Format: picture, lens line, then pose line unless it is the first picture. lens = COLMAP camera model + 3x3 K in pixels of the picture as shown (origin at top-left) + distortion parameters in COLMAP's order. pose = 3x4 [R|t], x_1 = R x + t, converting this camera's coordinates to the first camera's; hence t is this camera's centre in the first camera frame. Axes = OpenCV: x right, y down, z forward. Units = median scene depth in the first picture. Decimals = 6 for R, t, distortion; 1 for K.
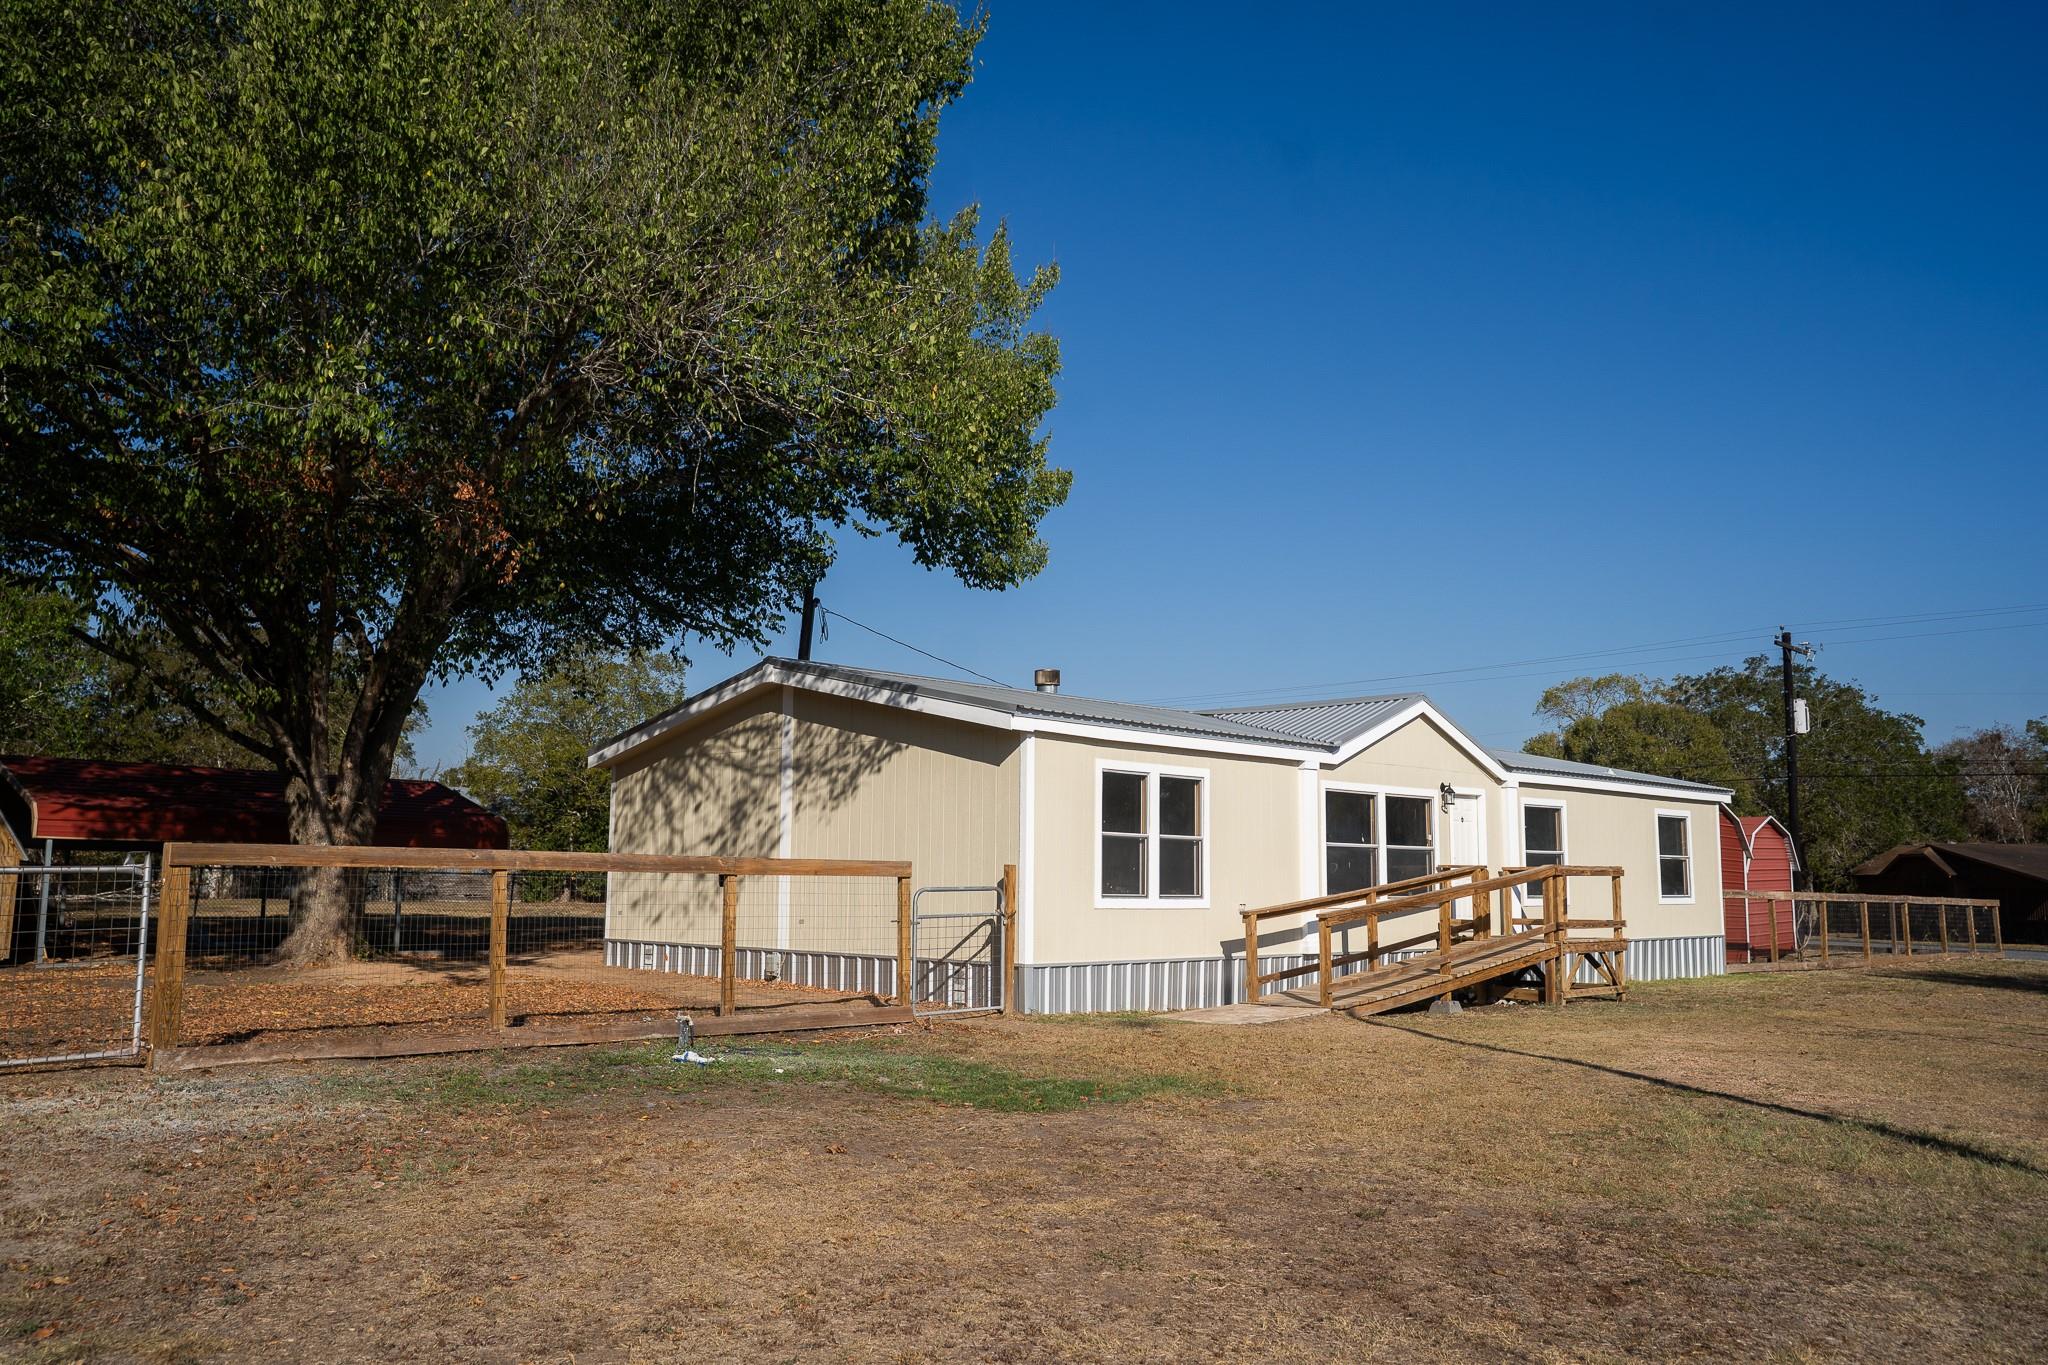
lens RADIAL K [[1587.7, 0, 1018.2], [0, 1587.7, 690.2], [0, 0, 1]] dist [-0.000751, 0.071403]
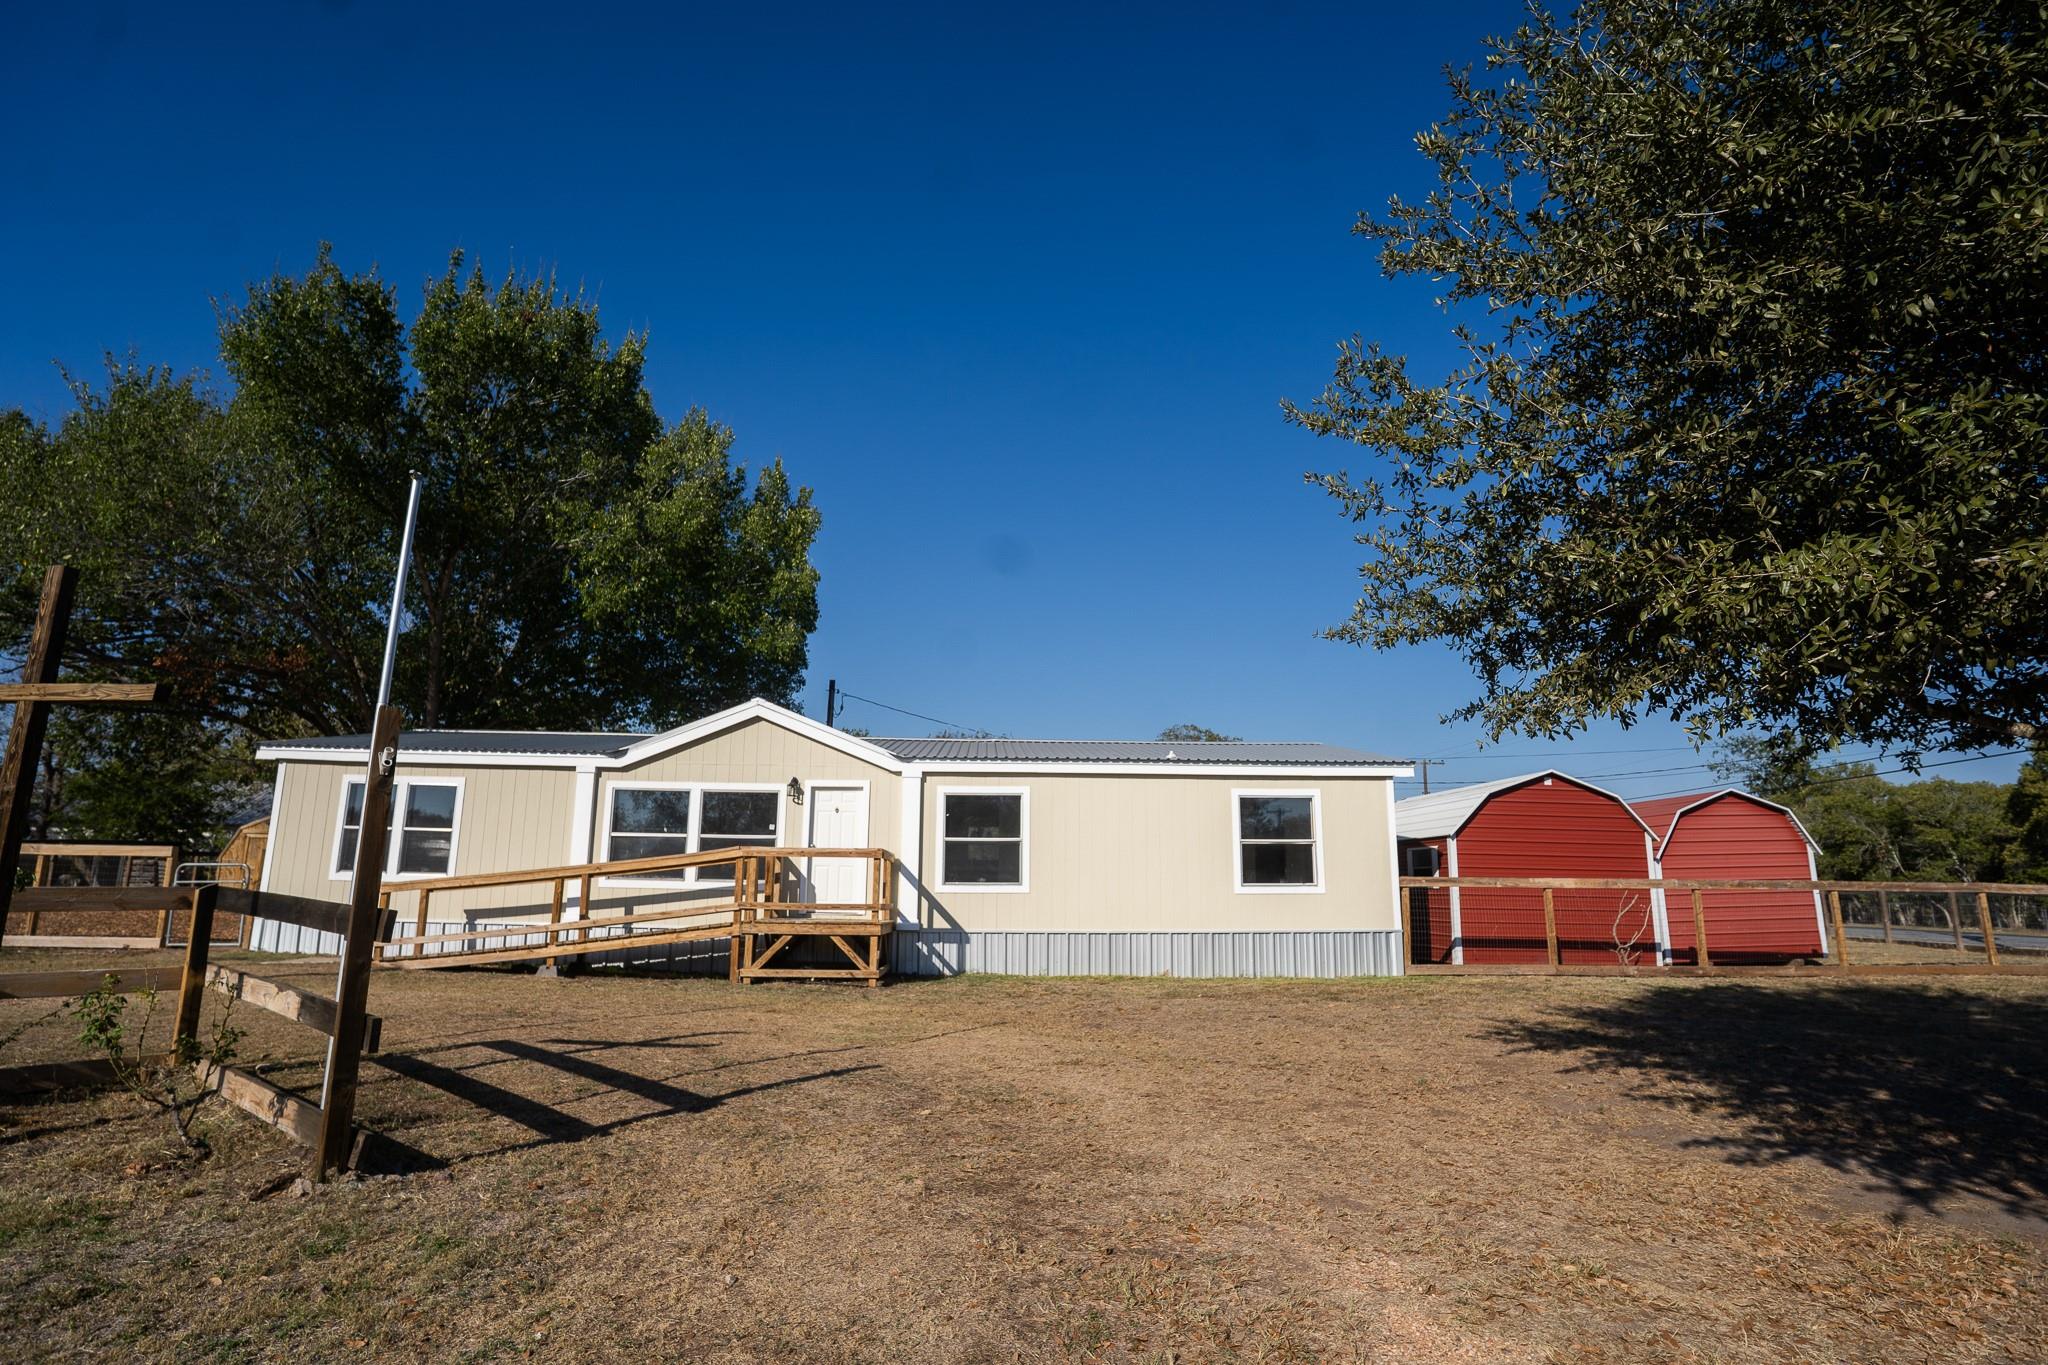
lens RADIAL K [[1055.3, 0, 1024.0], [0, 1055.3, 682.5], [0, 0, 1]] dist [-0.079986, 0.036978]
pose [[0.738661, -0.139844, -0.659411, 0.882860], [0.078395, 0.989427, -0.122016, 0.095739], [0.669503, 0.038434, 0.741815, 0.573373]]
